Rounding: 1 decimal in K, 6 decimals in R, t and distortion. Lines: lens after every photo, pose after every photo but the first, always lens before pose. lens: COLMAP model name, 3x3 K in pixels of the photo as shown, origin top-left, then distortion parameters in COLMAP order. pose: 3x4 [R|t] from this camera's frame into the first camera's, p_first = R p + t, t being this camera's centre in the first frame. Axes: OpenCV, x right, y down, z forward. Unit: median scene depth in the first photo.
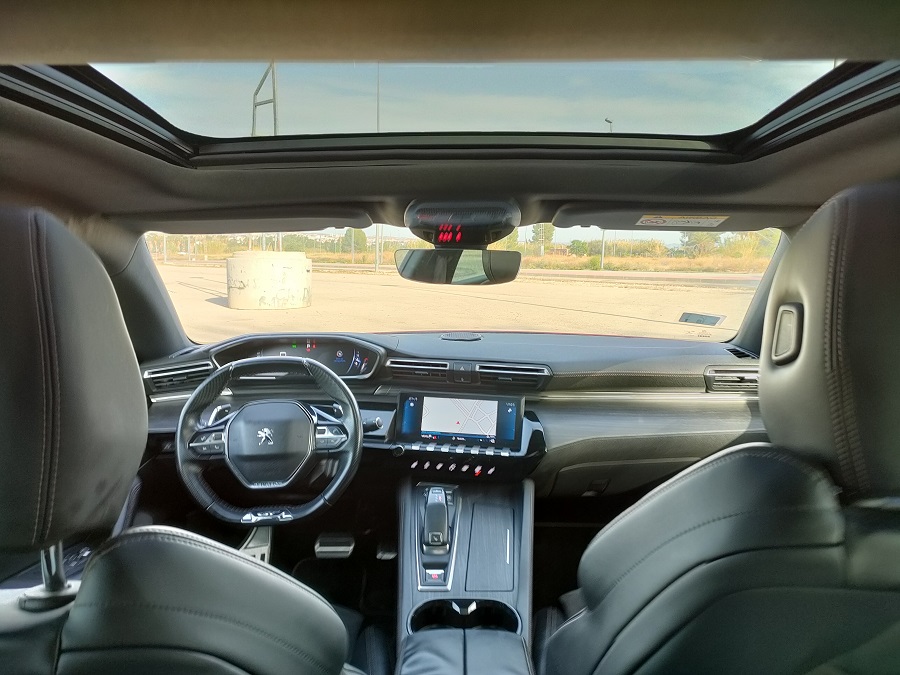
lens RADIAL K [[673.9, 0, 449.5], [0, 673.9, 341.1], [0, 0, 1]] dist [0.065336, -0.075409]
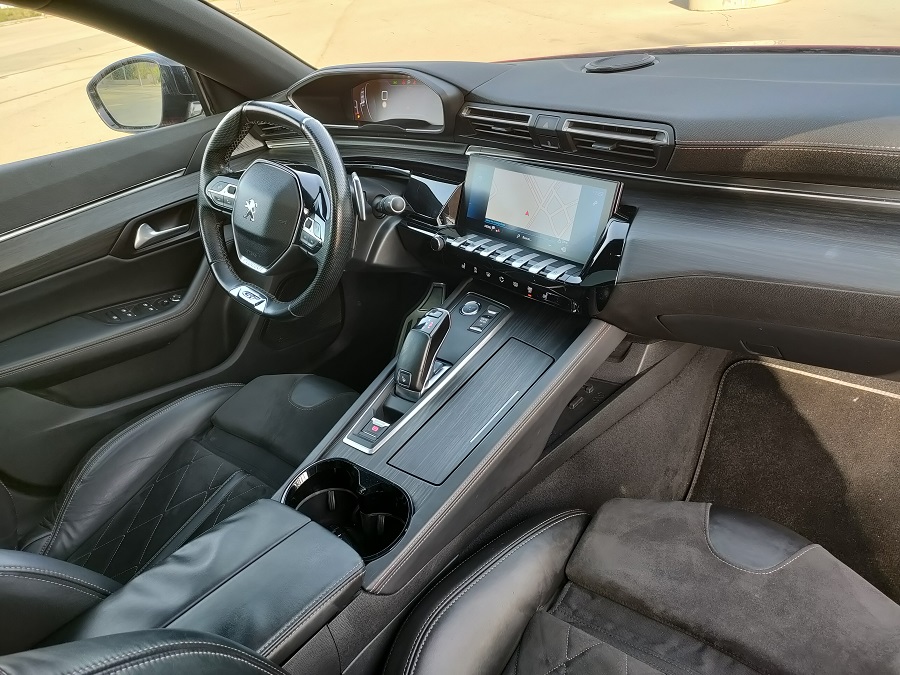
lens RADIAL K [[660.1, 0, 449.6], [0, 660.1, 341.5], [0, 0, 1]] dist [0.067359, -0.070293]
pose [[0.779264, 0.230314, -0.582840, 0.375248], [0.021604, 0.919596, 0.392270, -0.019104], [0.626323, -0.318274, 0.711633, 0.483139]]
